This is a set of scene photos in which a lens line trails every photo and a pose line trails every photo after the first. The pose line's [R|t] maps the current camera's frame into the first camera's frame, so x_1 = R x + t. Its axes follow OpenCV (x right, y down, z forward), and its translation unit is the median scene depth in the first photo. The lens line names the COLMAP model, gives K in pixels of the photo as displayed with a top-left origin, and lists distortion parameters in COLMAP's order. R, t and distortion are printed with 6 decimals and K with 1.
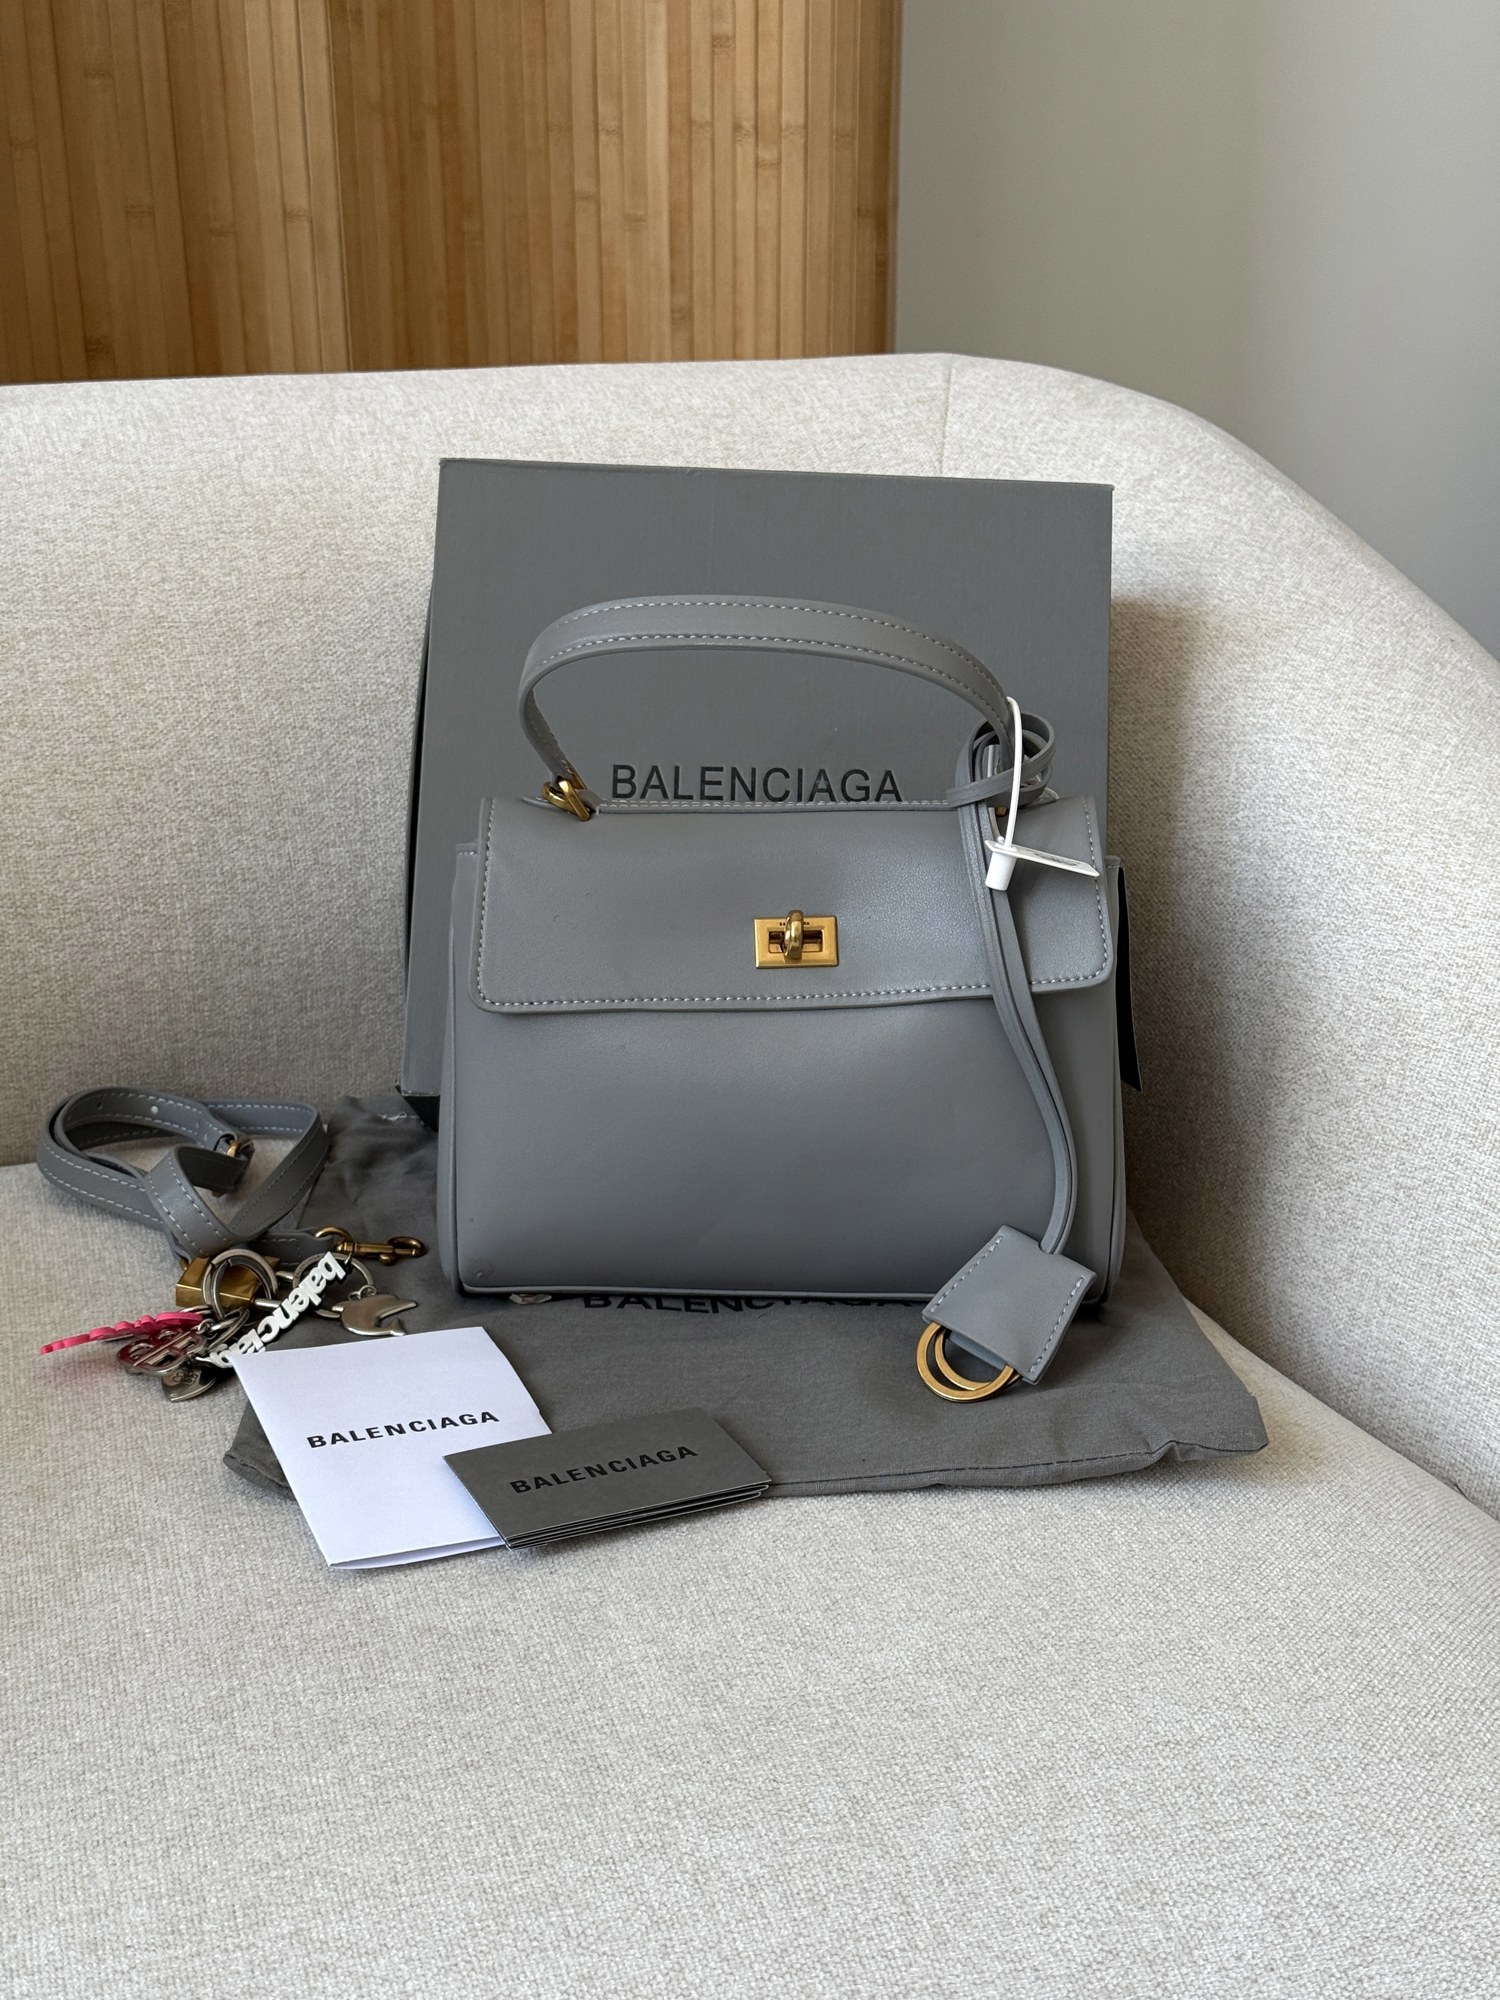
lens RADIAL K [[2969.9, 0, 750.0], [0, 2969.9, 1000.0], [0, 0, 1]] dist [0.207555, -0.479571]
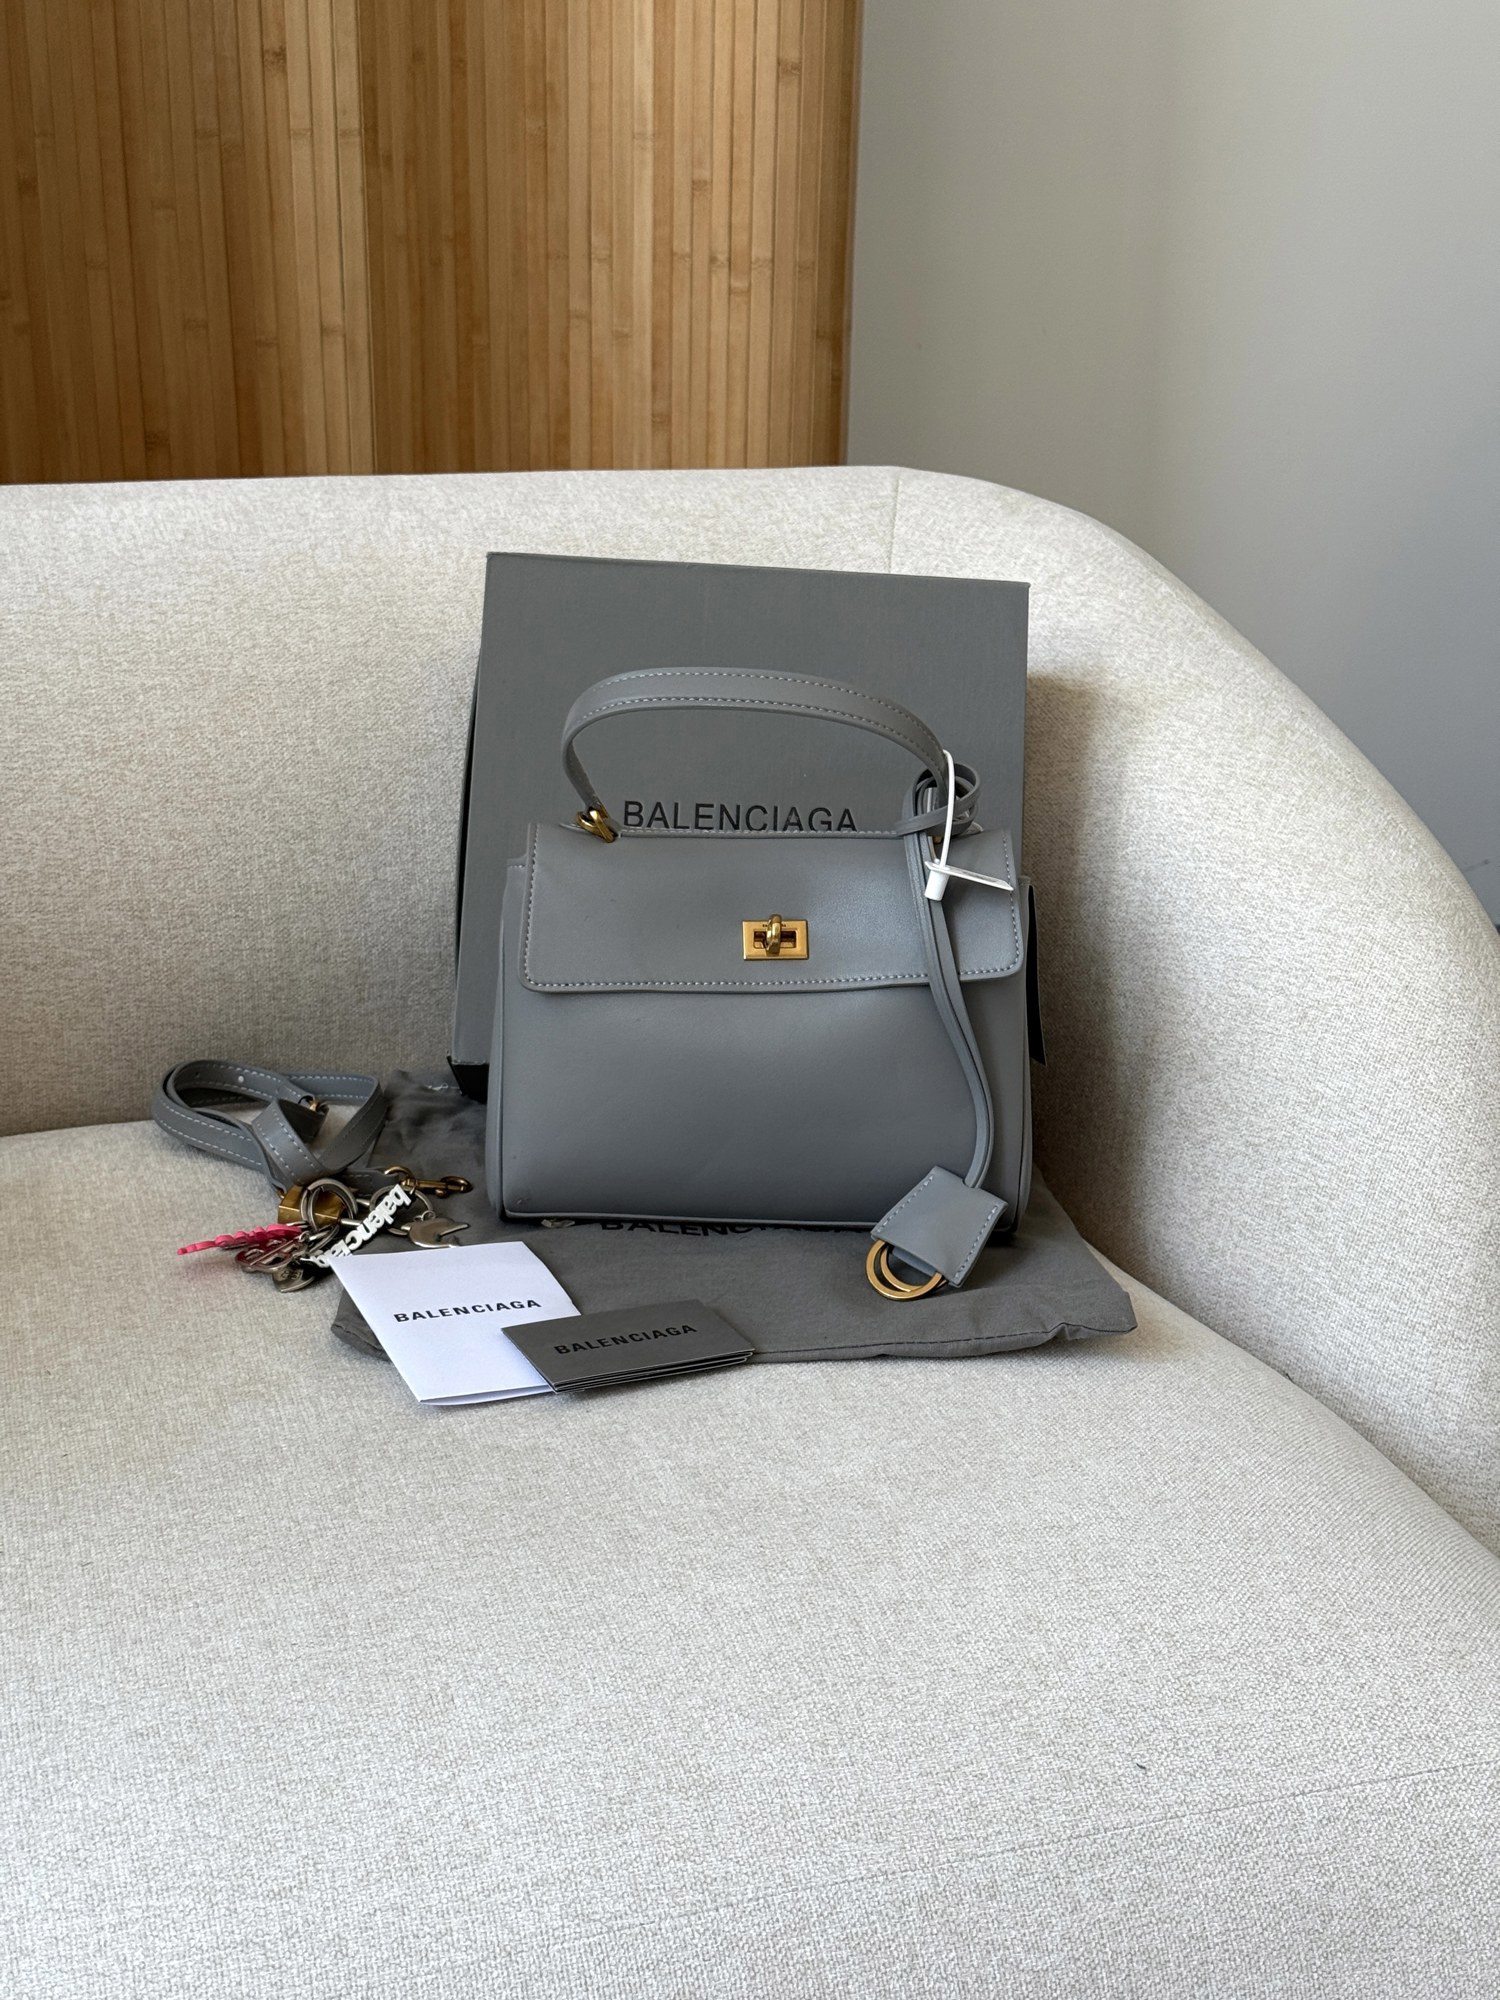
lens RADIAL K [[2969.9, 0, 750.0], [0, 2969.9, 1000.0], [0, 0, 1]] dist [0.207555, -0.479571]
pose [[0.999638, 0.013542, 0.023257, -0.021692], [-0.013046, 0.999687, -0.021353, 0.029668], [-0.023539, 0.021042, 0.999501, -0.237837]]
